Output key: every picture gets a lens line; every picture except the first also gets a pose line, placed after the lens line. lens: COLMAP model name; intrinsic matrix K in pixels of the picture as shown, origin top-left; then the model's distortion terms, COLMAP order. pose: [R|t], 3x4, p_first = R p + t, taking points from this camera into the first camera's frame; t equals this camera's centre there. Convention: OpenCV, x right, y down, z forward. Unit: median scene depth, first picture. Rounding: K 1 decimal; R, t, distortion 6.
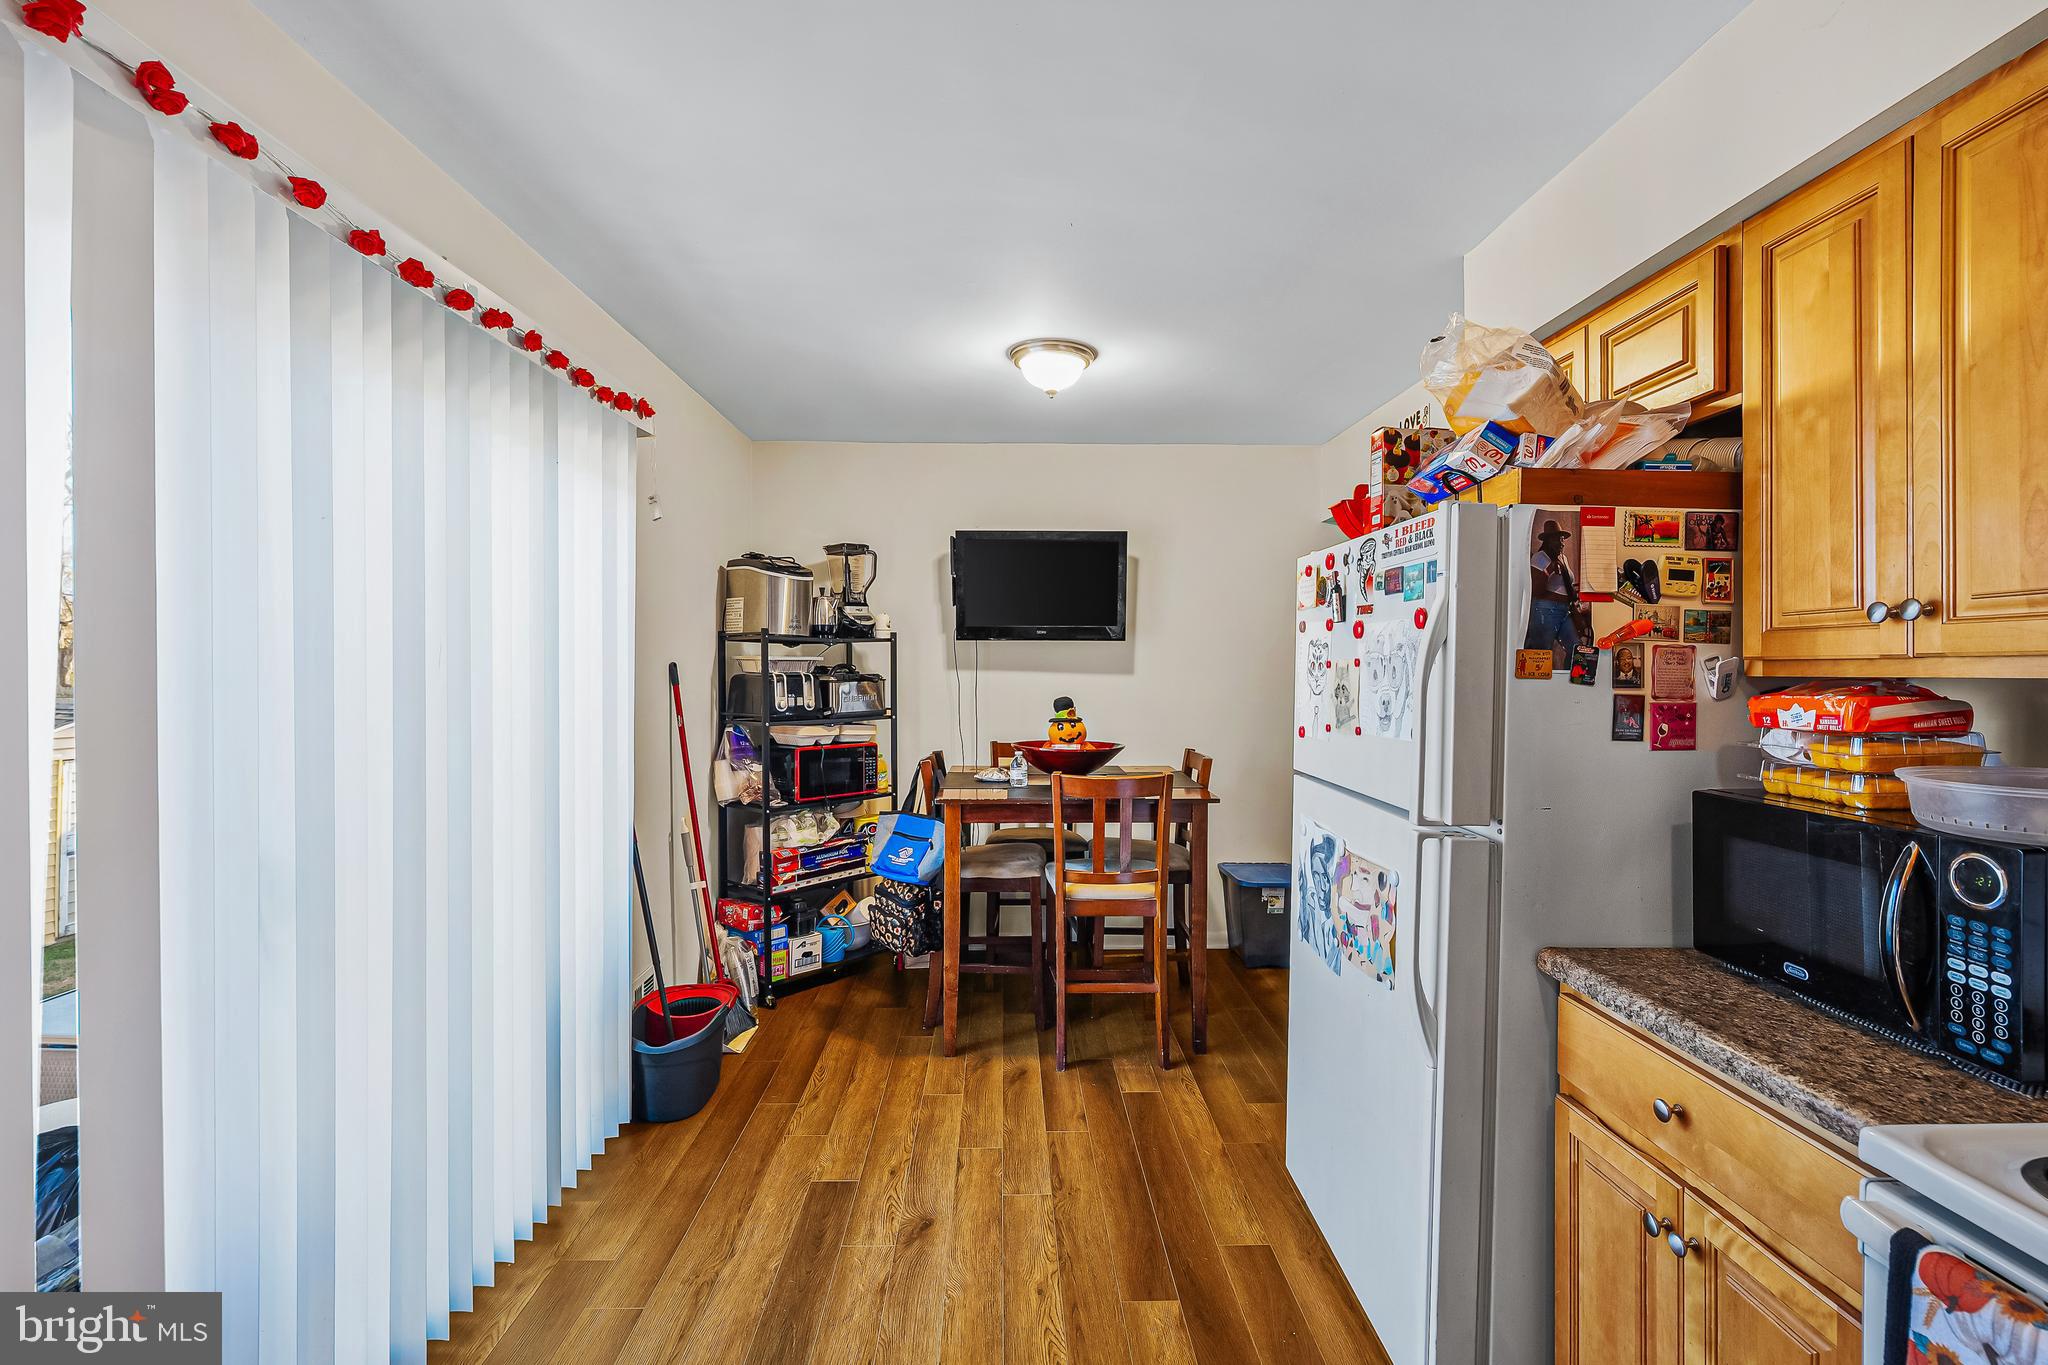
lens RADIAL K [[920.5, 0, 1023.5], [0, 920.5, 666.7], [0, 0, 1]] dist [-0.001295, 0.000653]
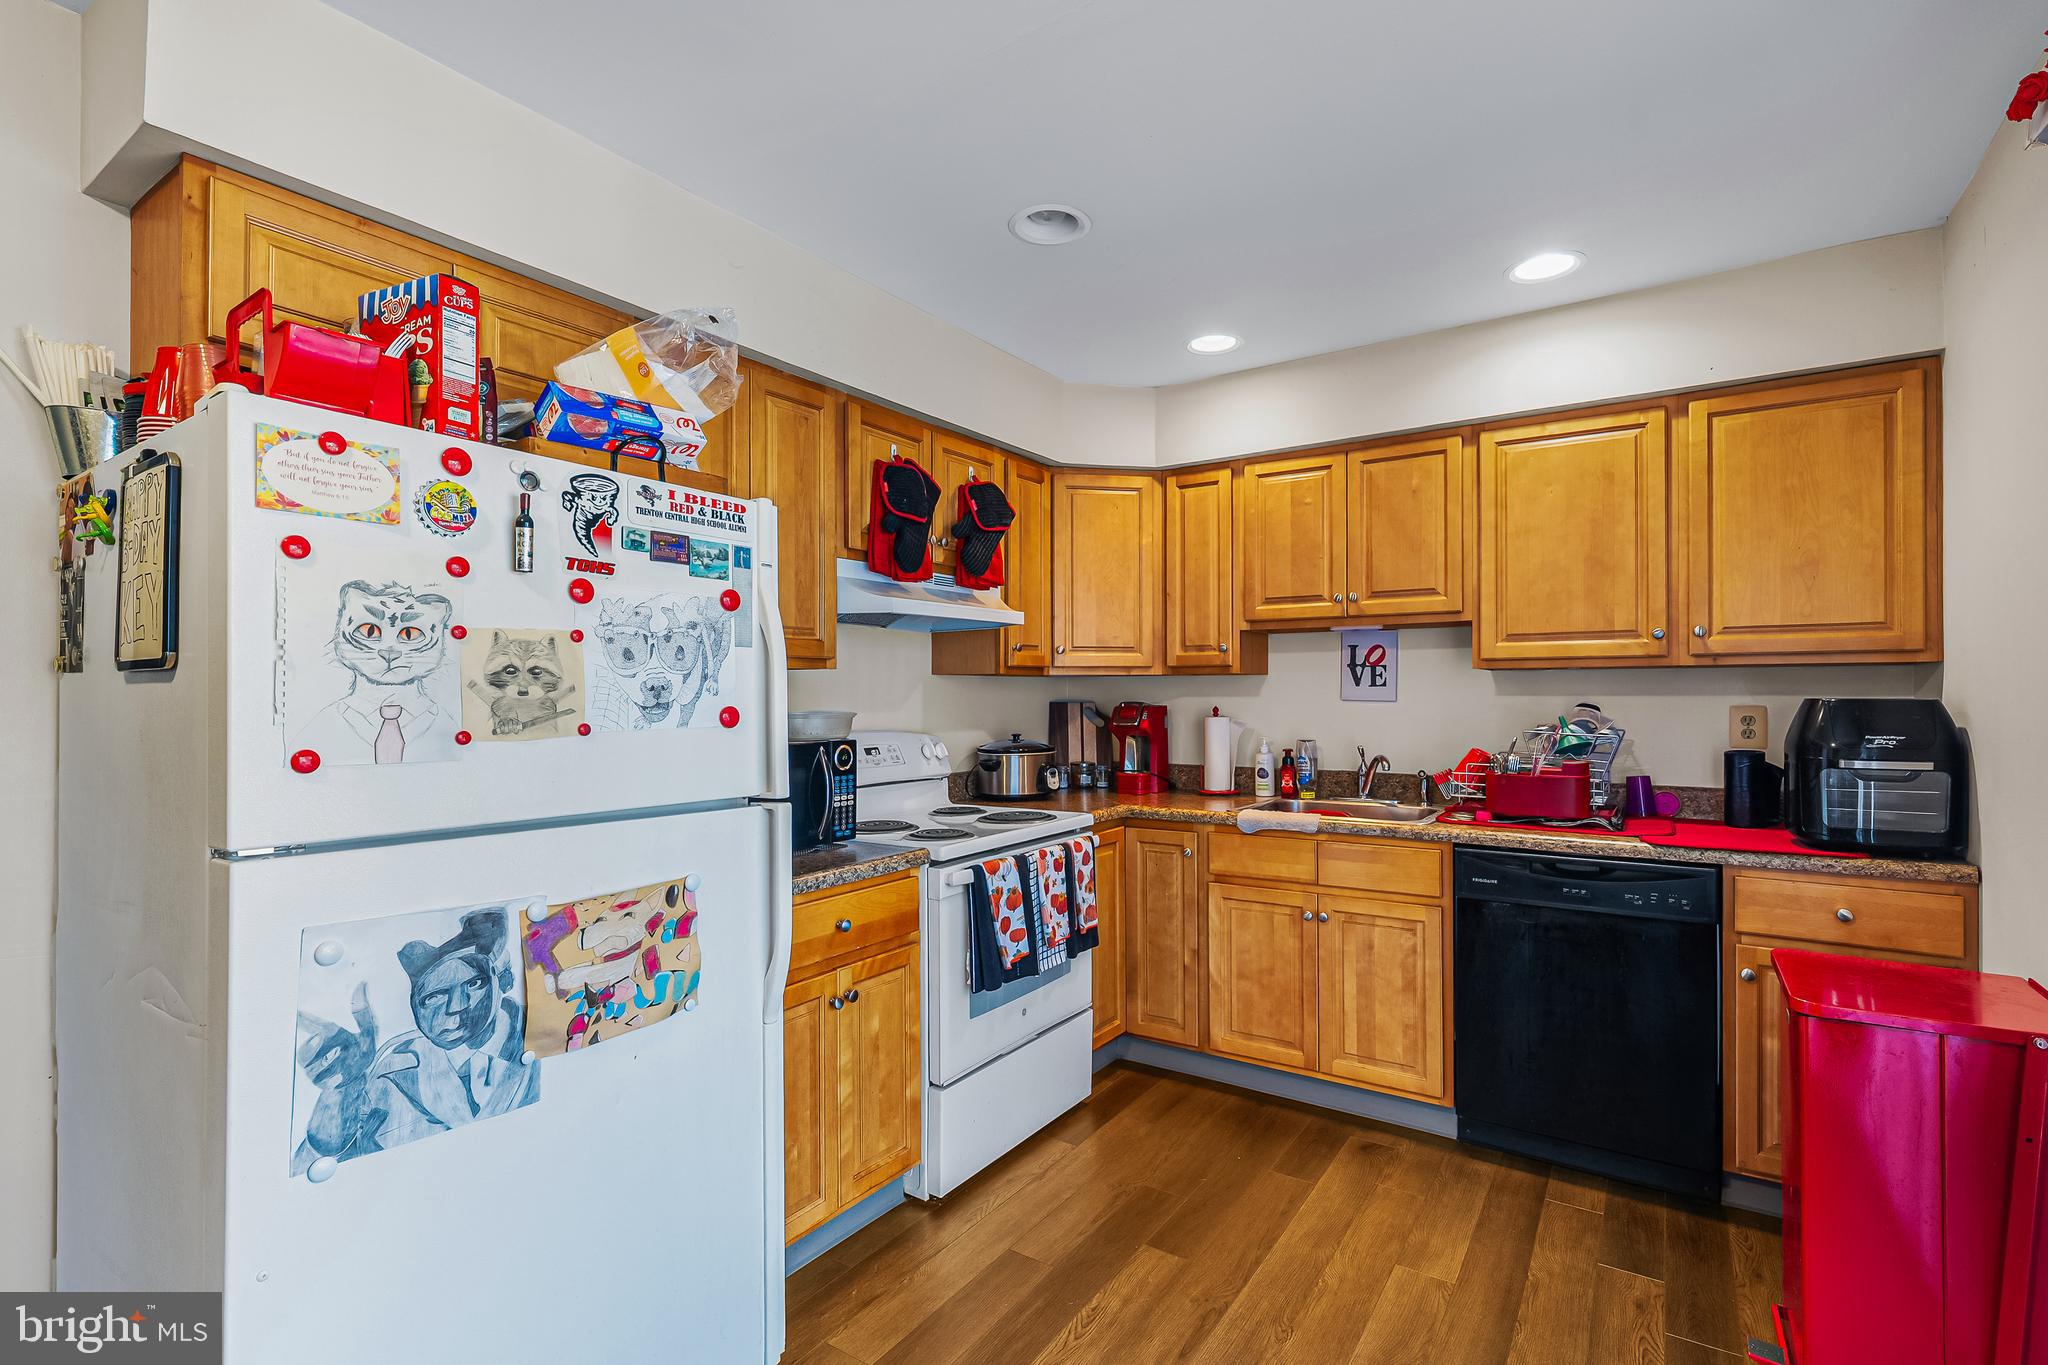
lens RADIAL K [[920.5, 0, 1023.5], [0, 920.5, 666.7], [0, 0, 1]] dist [-0.001295, 0.000653]
pose [[-0.808814, 0.017839, 0.587794, -0.403289], [0.000408, 0.999557, -0.029774, 0.048323], [-0.588064, -0.023842, -0.808463, 1.602385]]
